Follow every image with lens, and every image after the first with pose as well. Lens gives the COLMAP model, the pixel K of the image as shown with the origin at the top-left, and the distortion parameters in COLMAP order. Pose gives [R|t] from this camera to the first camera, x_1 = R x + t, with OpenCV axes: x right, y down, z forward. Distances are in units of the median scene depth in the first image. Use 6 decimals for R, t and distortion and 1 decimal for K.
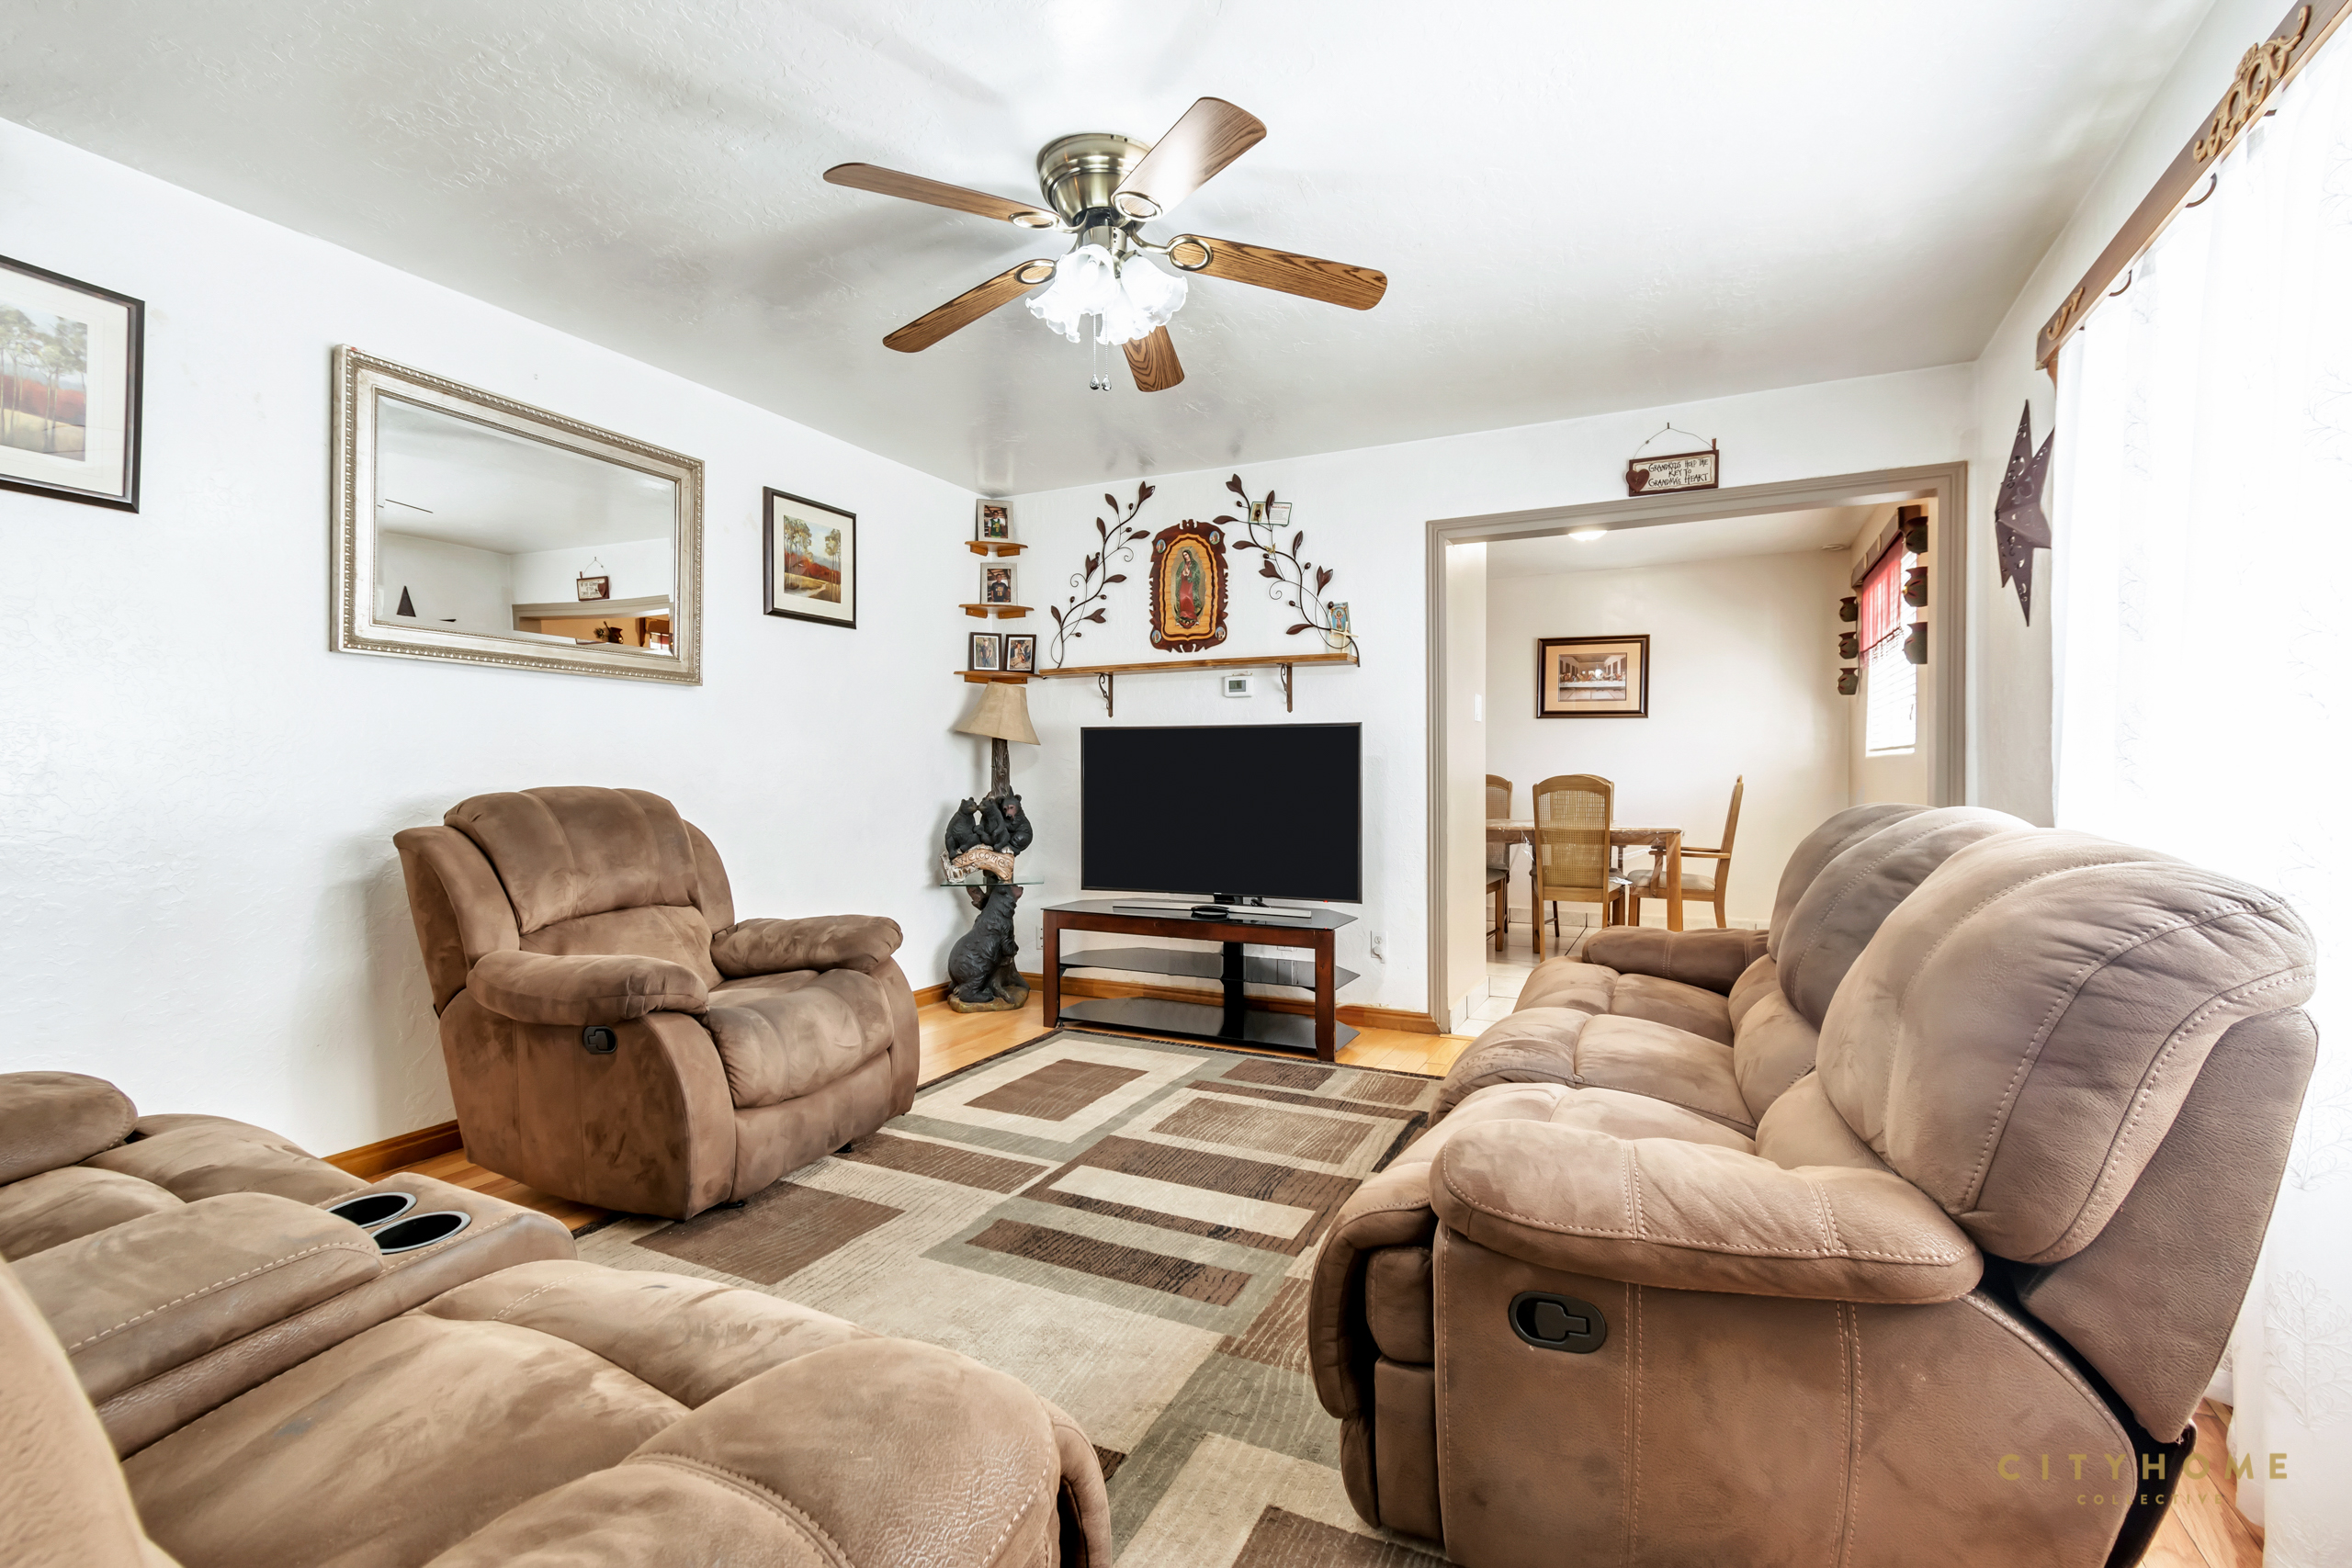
lens RADIAL K [[1071.7, 0, 1179.7], [0, 1071.7, 773.0], [0, 0, 1]] dist [-0.000996, -0.000150]
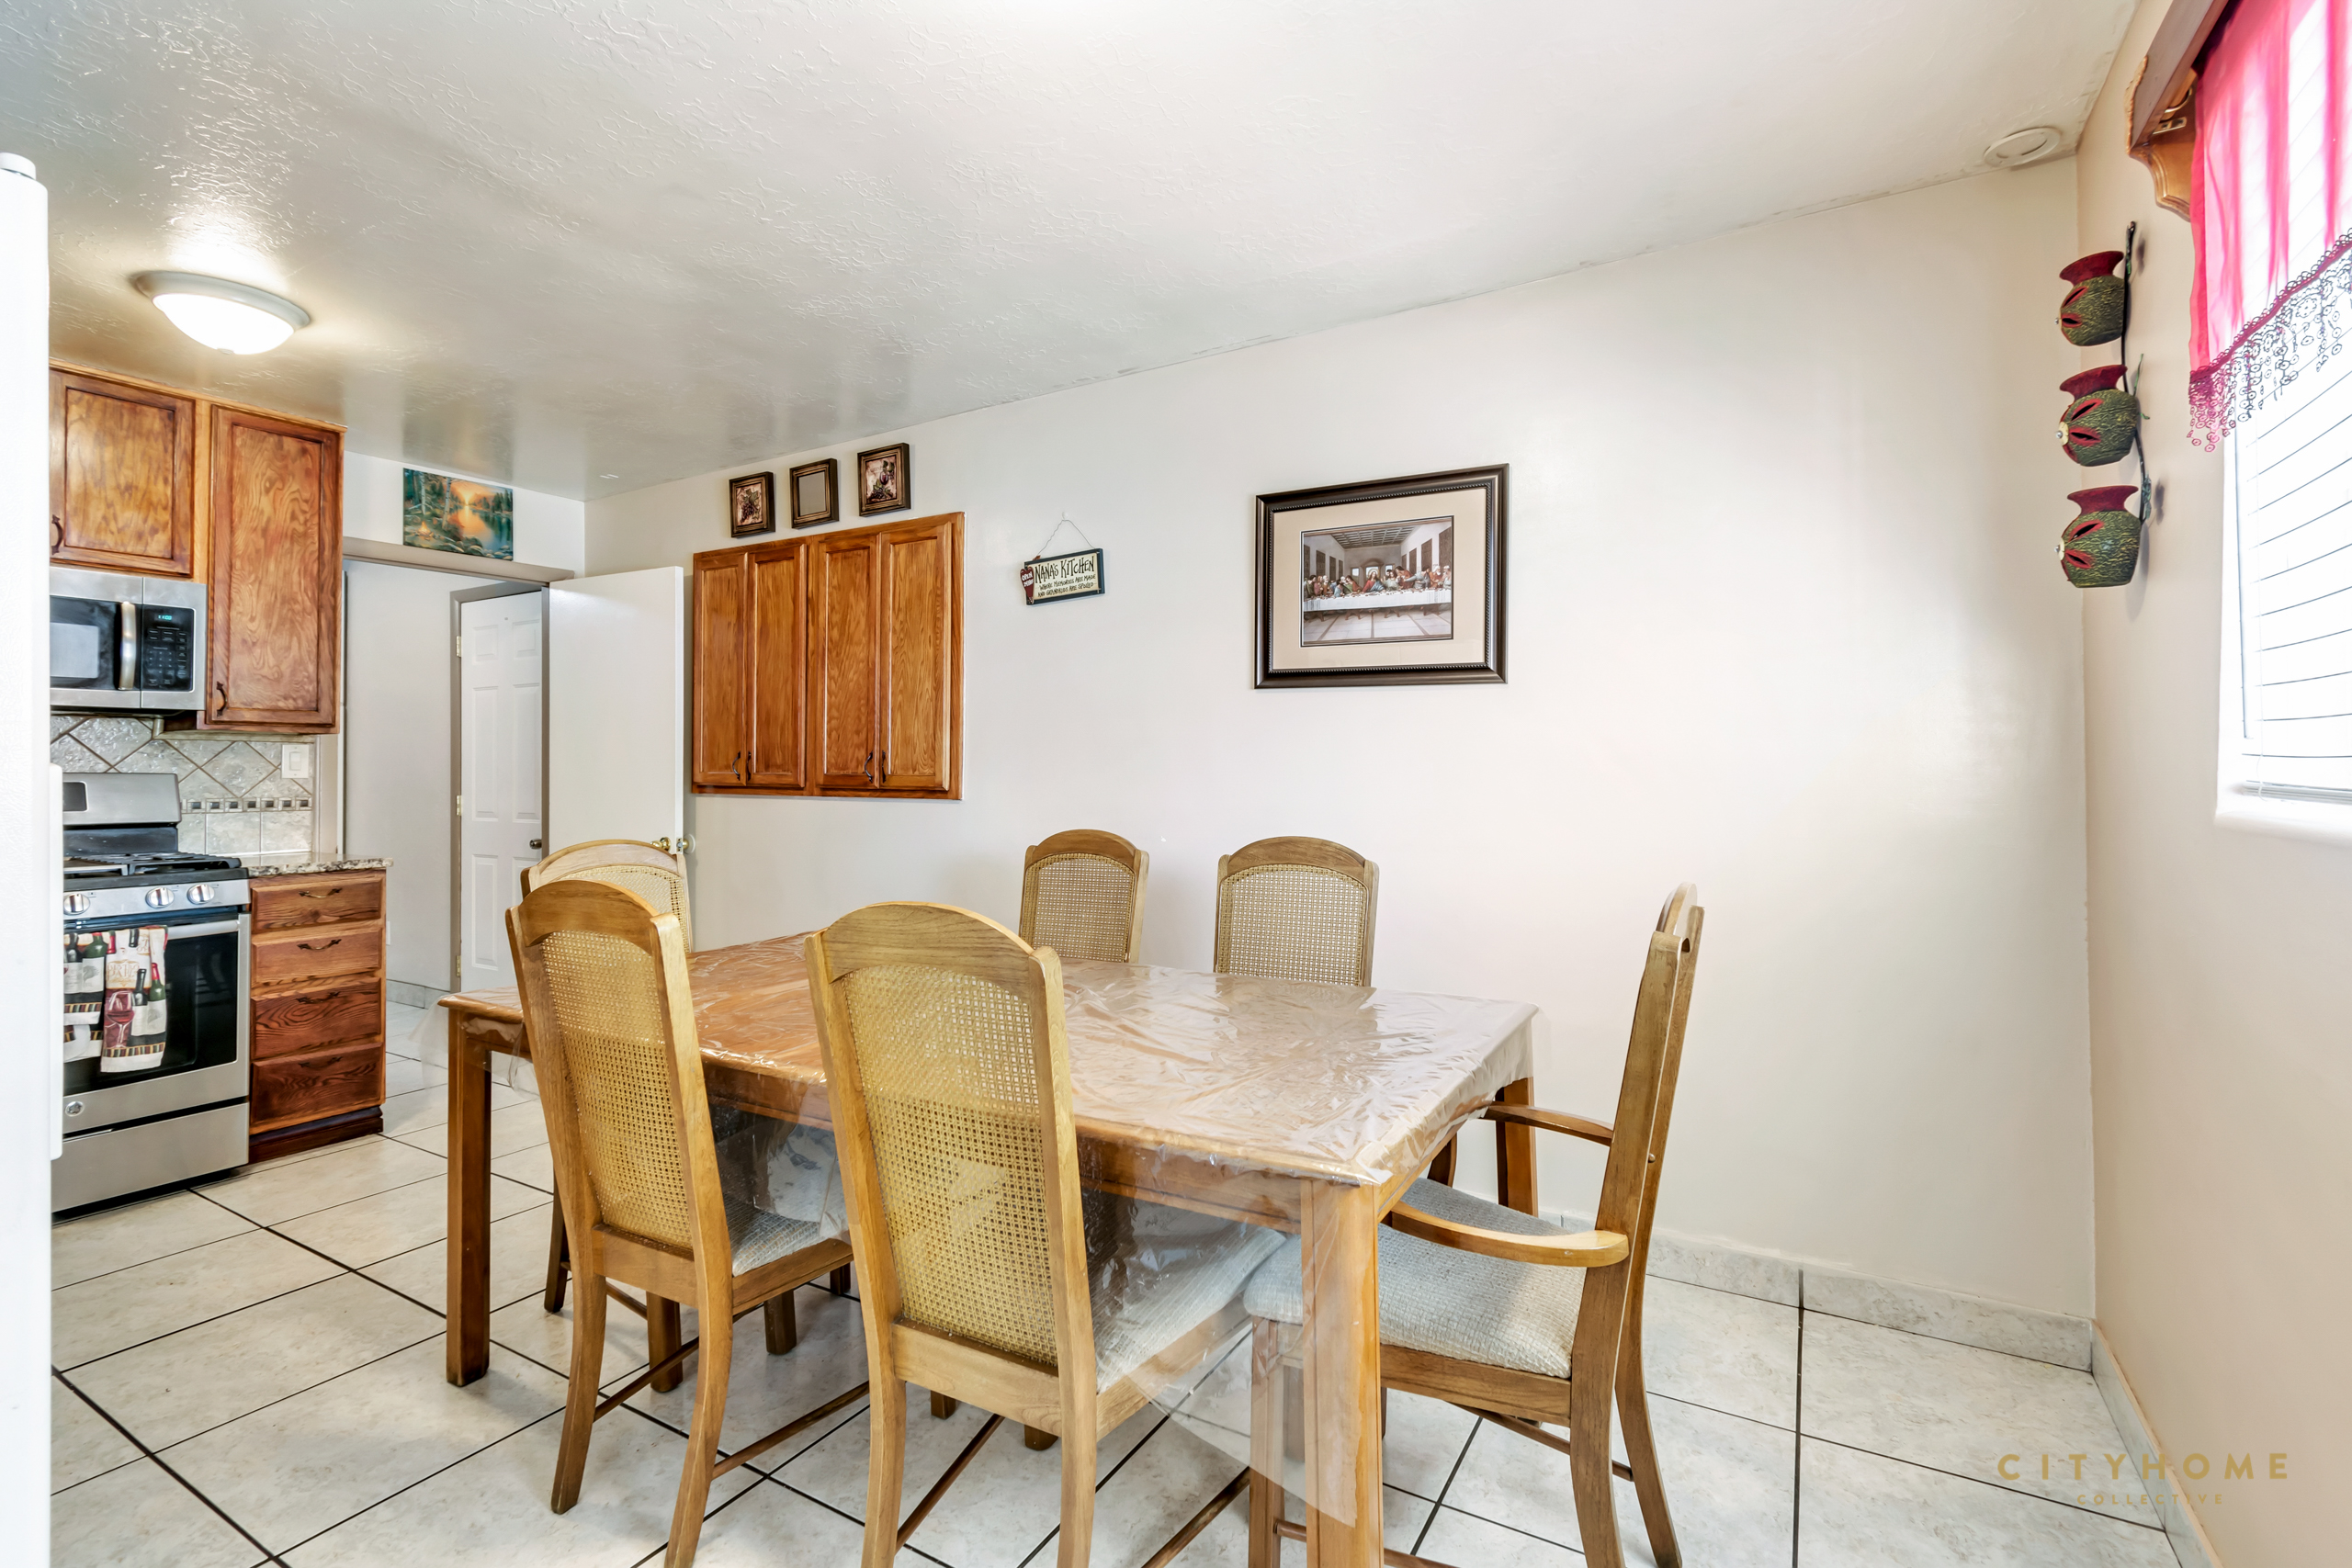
lens RADIAL K [[1071.7, 0, 1170.3], [0, 1071.7, 773.3], [0, 0, 1]] dist [-0.000996, -0.000150]
pose [[0.994772, 0.004427, -0.102027, 0.354643], [-0.004892, 0.999979, -0.004305, -0.016771], [0.102006, 0.004782, 0.994772, 0.602901]]
